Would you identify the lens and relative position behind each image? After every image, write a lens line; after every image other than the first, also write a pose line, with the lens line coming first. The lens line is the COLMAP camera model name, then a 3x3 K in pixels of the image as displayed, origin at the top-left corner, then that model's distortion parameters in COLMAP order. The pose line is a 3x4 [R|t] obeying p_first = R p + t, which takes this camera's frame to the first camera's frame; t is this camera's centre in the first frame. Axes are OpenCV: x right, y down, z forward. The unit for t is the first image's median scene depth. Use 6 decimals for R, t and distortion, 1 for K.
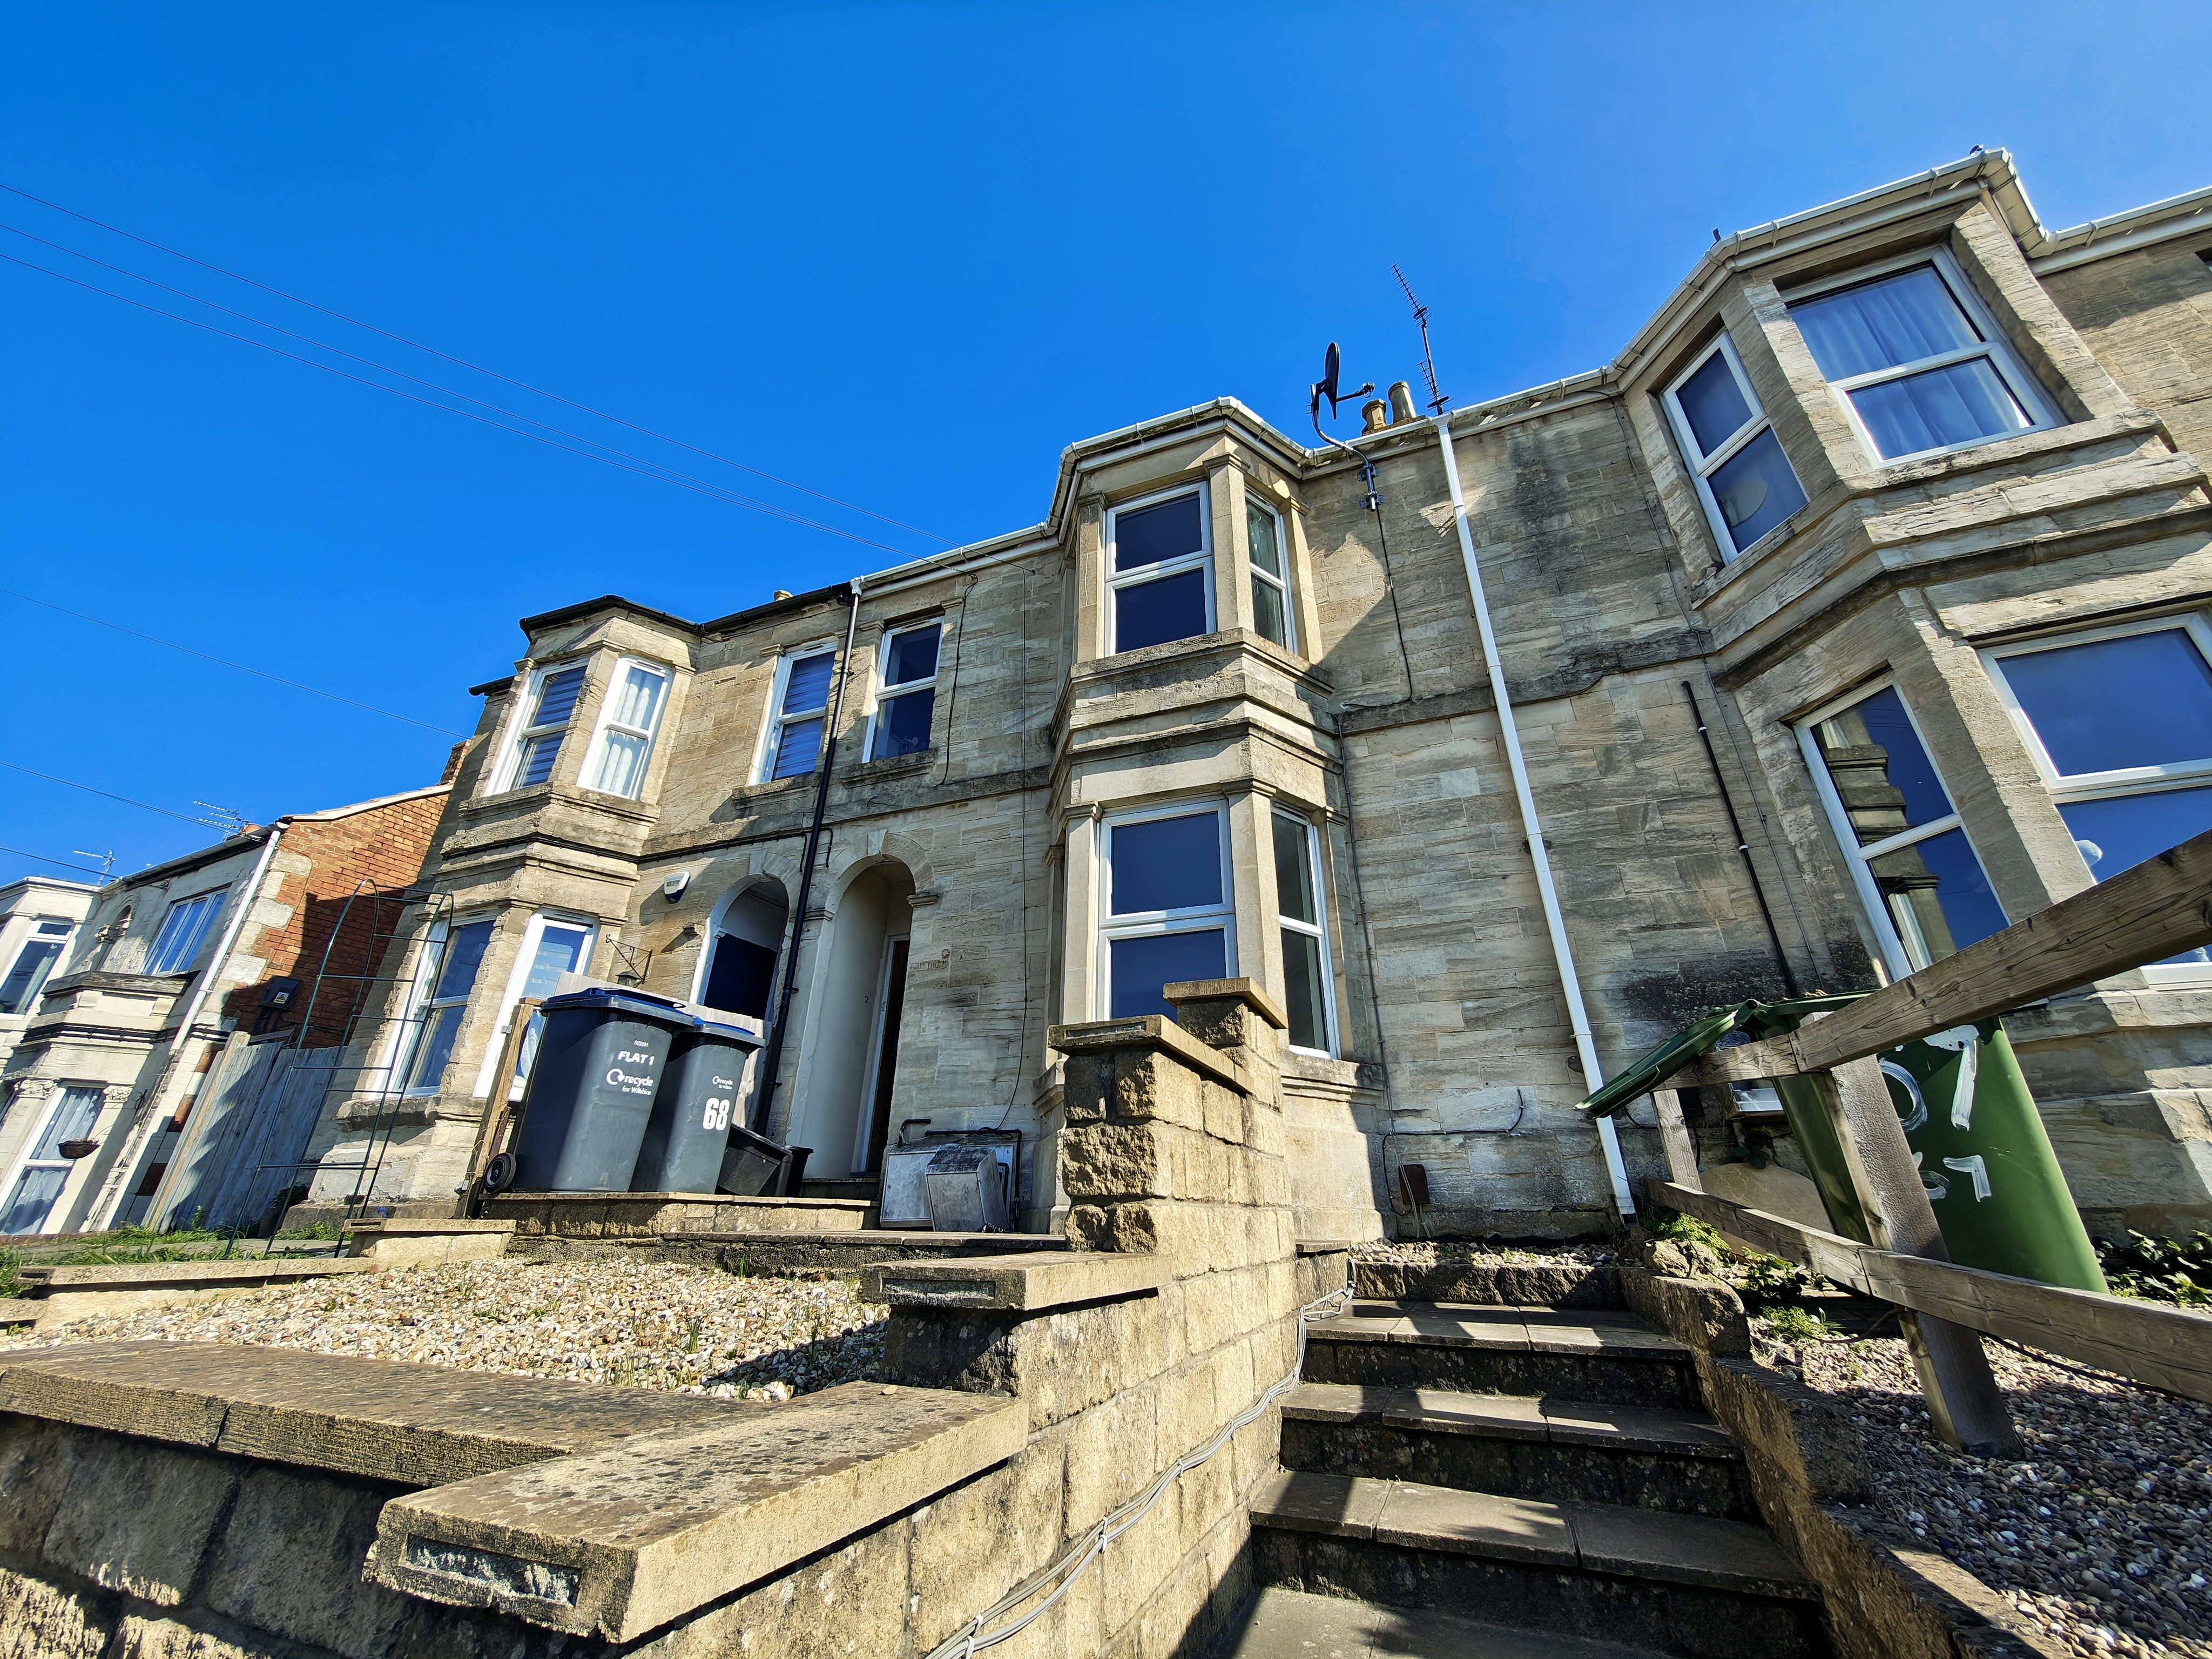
lens RADIAL K [[832.9, 0, 1110.5], [0, 832.9, 827.4], [0, 0, 1]] dist [-0.000332, 0.000404]
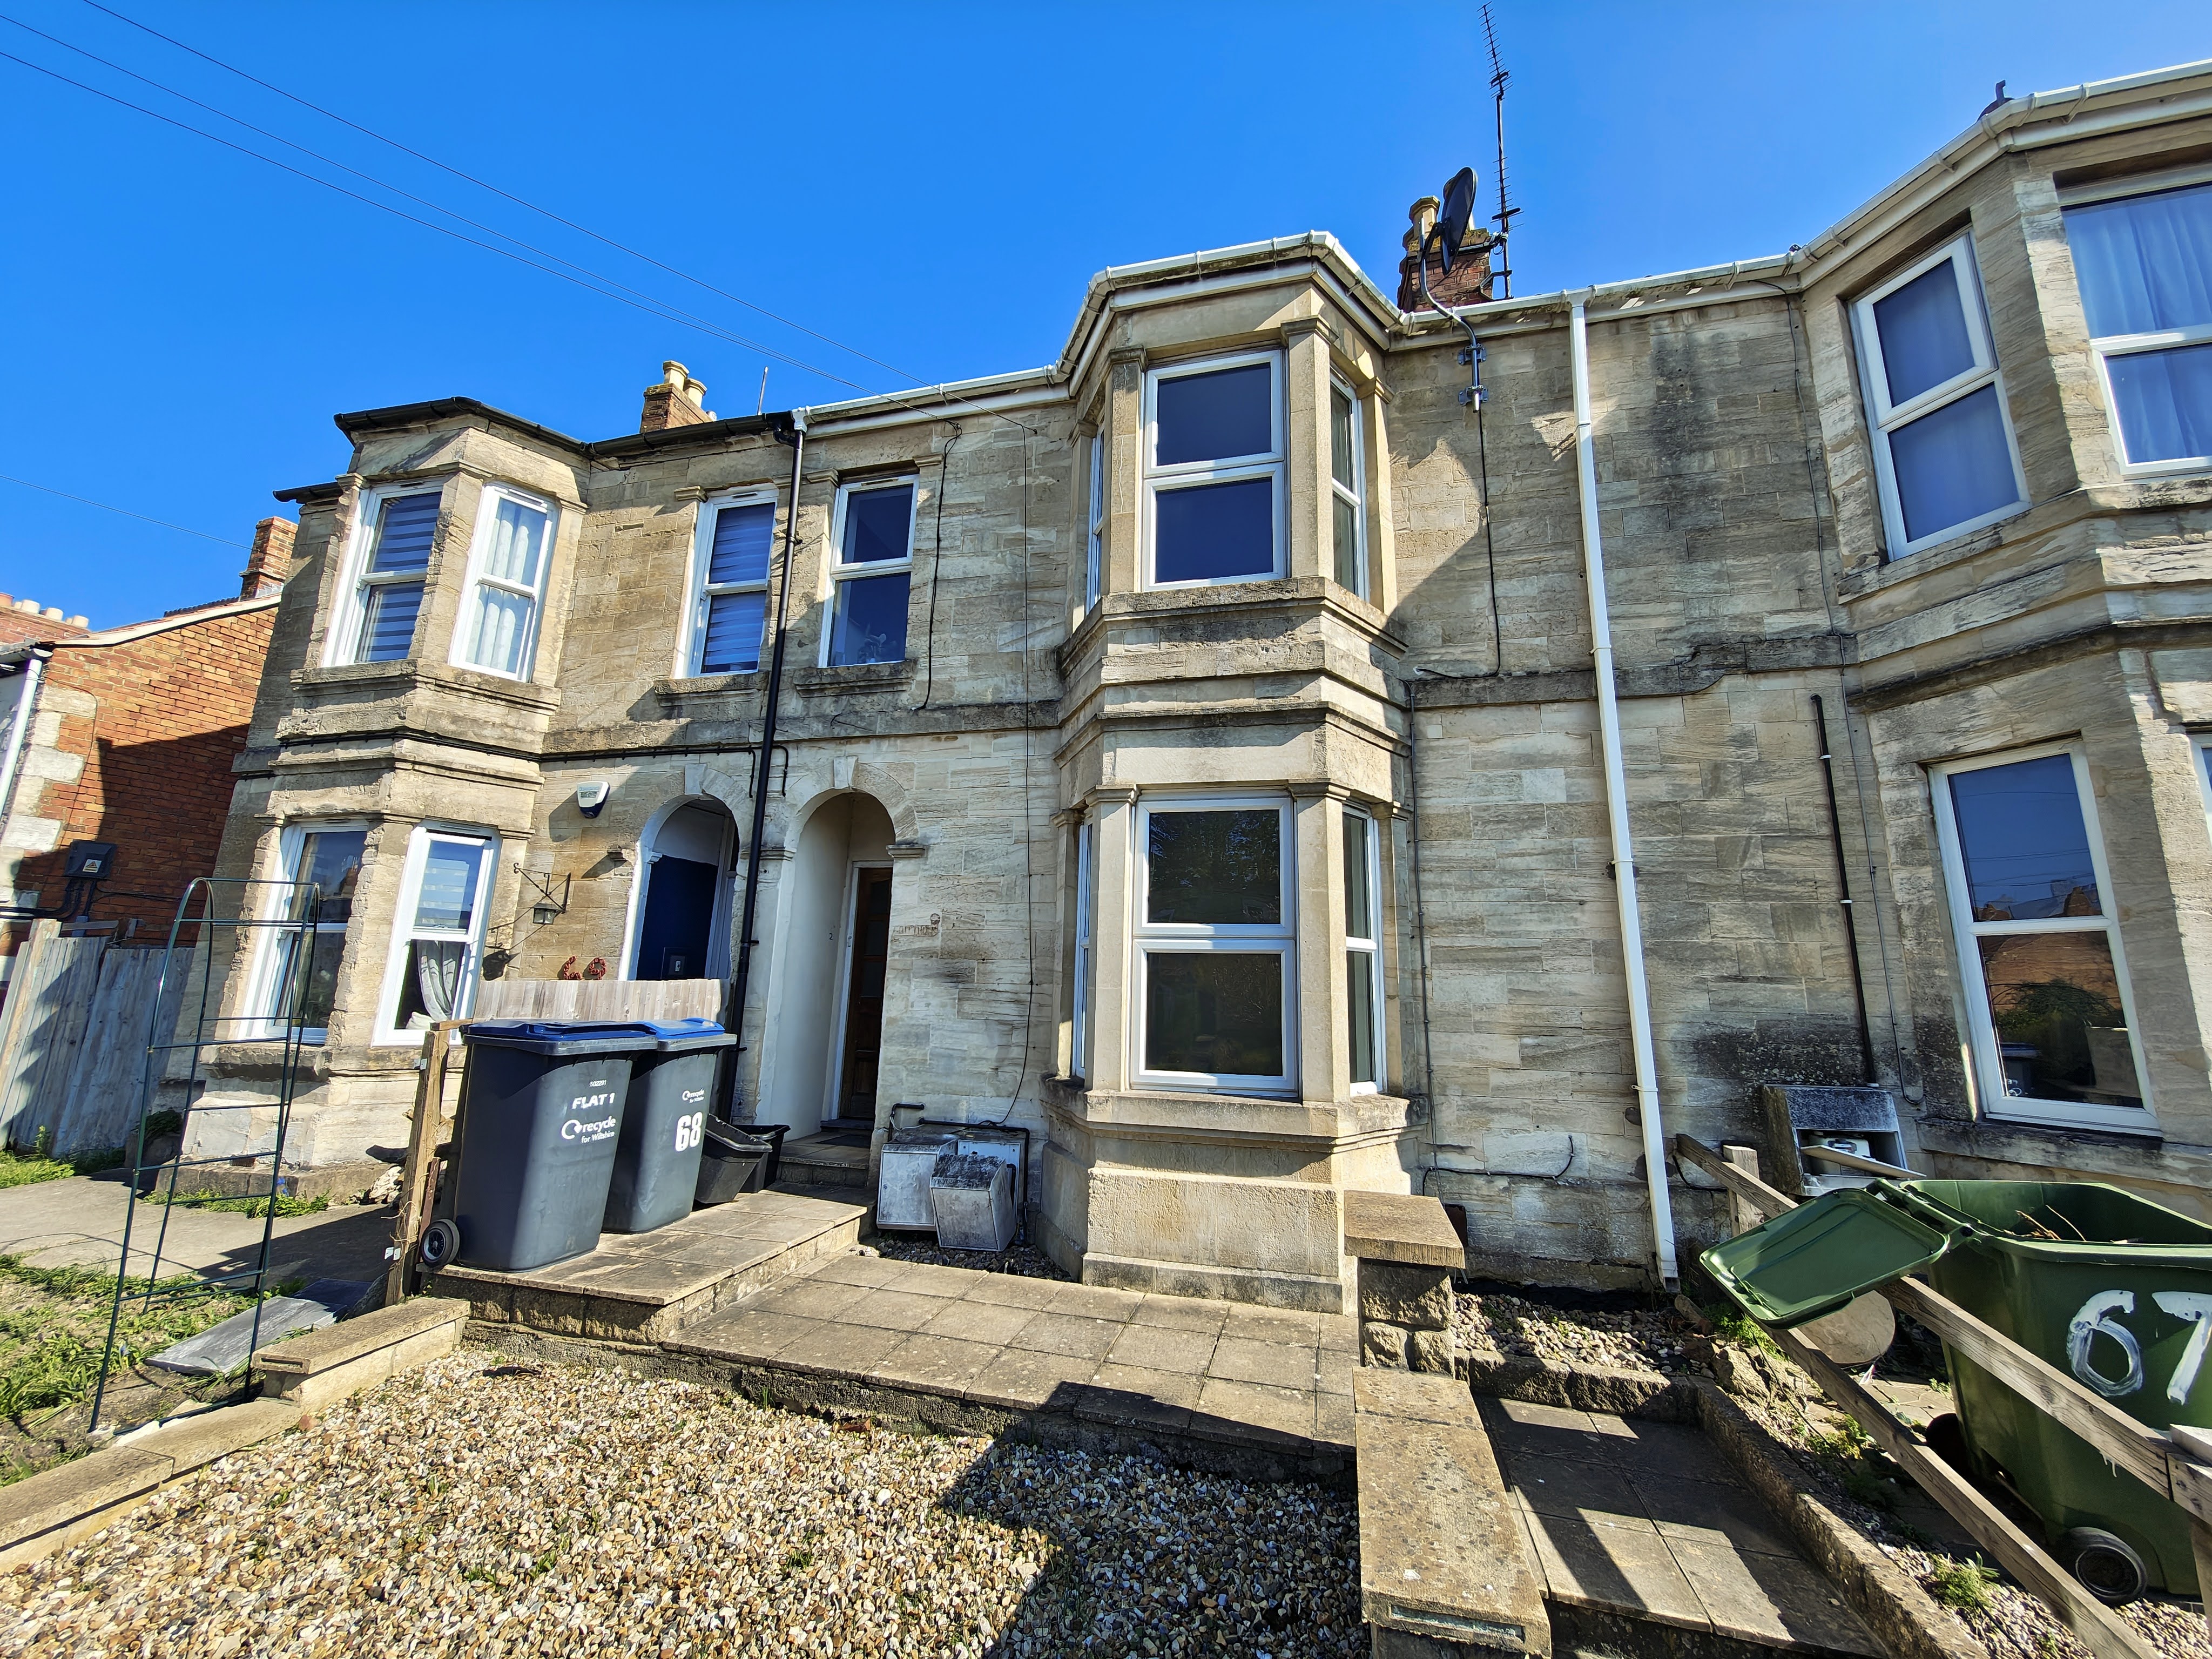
lens RADIAL K [[832.9, 0, 1103.9], [0, 832.9, 829.2], [0, 0, 1]] dist [-0.000332, 0.000404]
pose [[0.992861, 0.040228, 0.112288, -0.133741], [-0.066949, 0.967081, 0.245502, -0.182411], [-0.098715, -0.251267, 0.962871, 0.171554]]
